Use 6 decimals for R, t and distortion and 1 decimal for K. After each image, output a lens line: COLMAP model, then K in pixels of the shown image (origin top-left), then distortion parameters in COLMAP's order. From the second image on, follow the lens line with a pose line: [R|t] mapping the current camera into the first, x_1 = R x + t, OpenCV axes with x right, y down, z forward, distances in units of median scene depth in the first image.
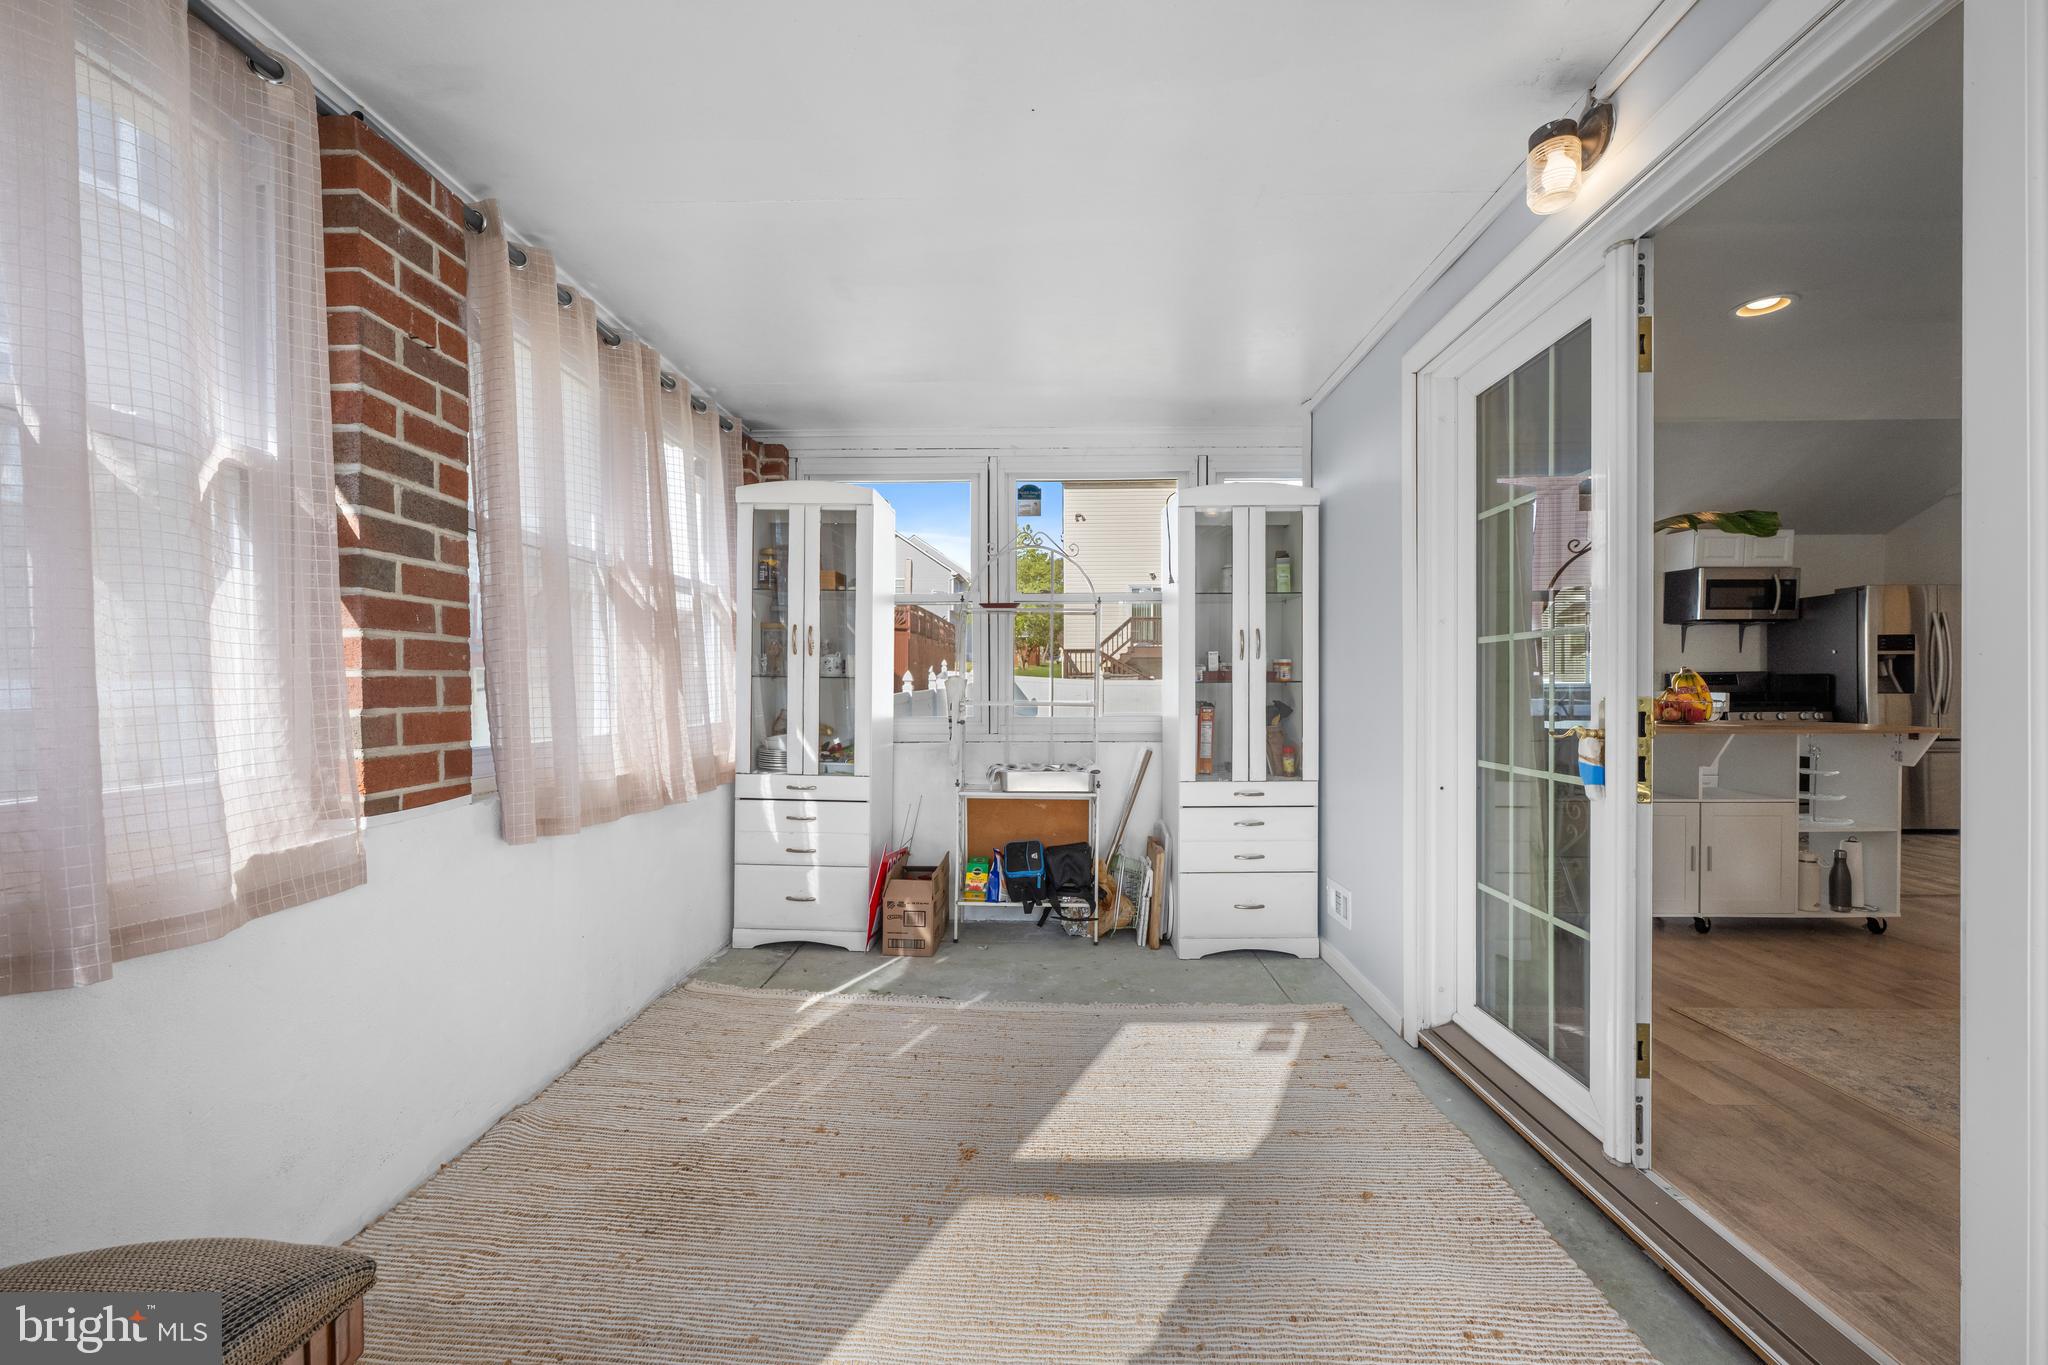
lens RADIAL K [[817.4, 0, 1025.6], [0, 817.4, 690.4], [0, 0, 1]] dist [-0.000153, -0.000156]
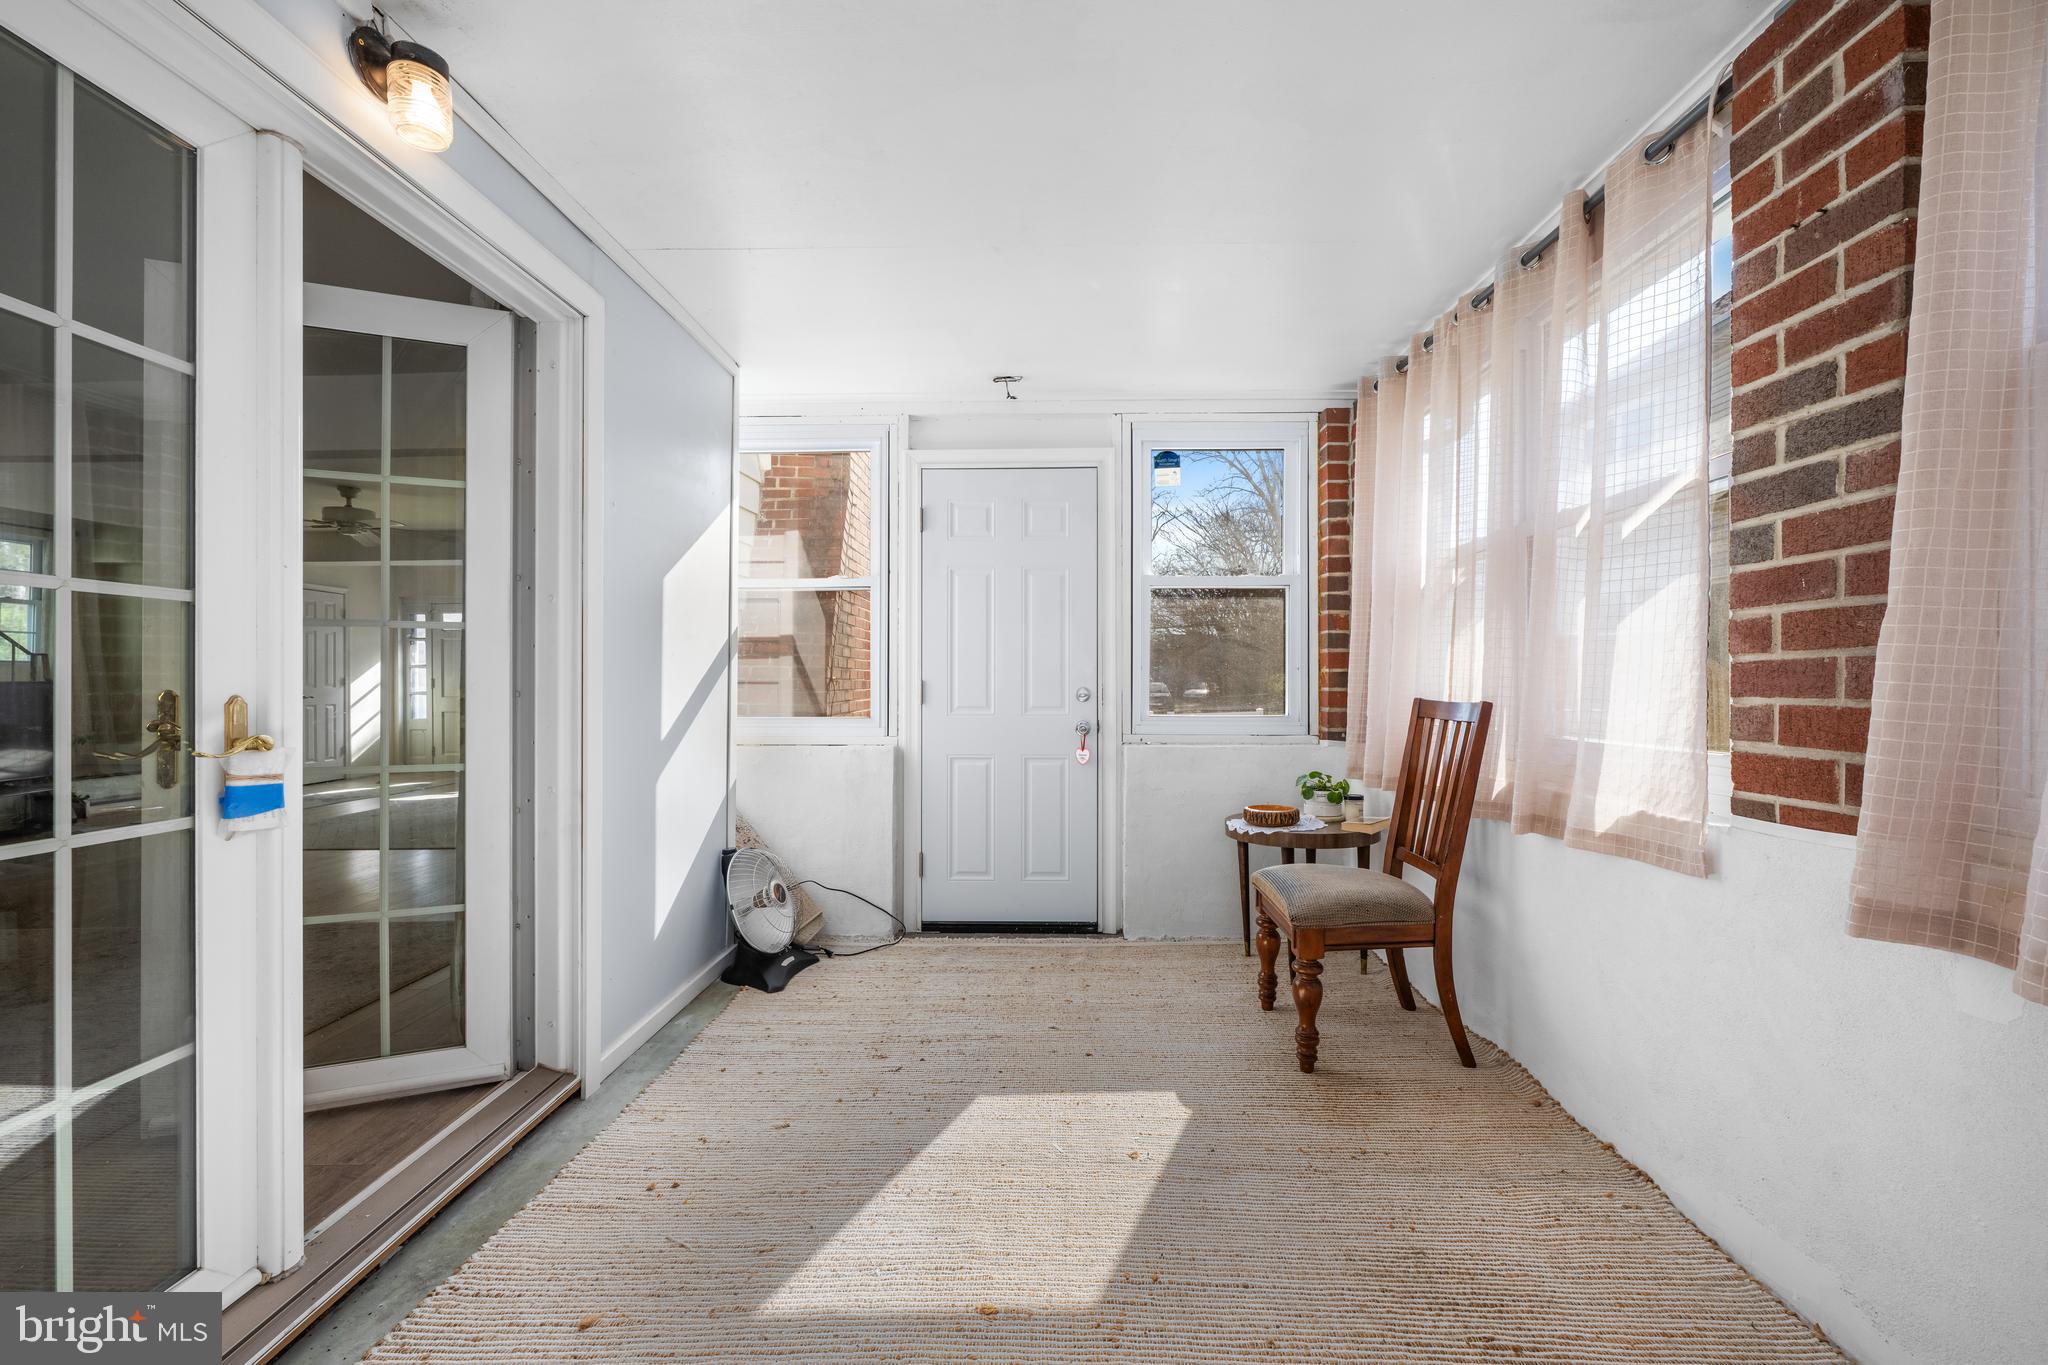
lens RADIAL K [[817.4, 0, 1020.2], [0, 817.4, 688.5], [0, 0, 1]] dist [-0.000153, -0.000156]
pose [[-0.999964, 0.005971, 0.006079, -0.008392], [0.006042, 0.999913, 0.011718, -0.002558], [-0.006009, 0.011755, -0.999913, 1.808065]]
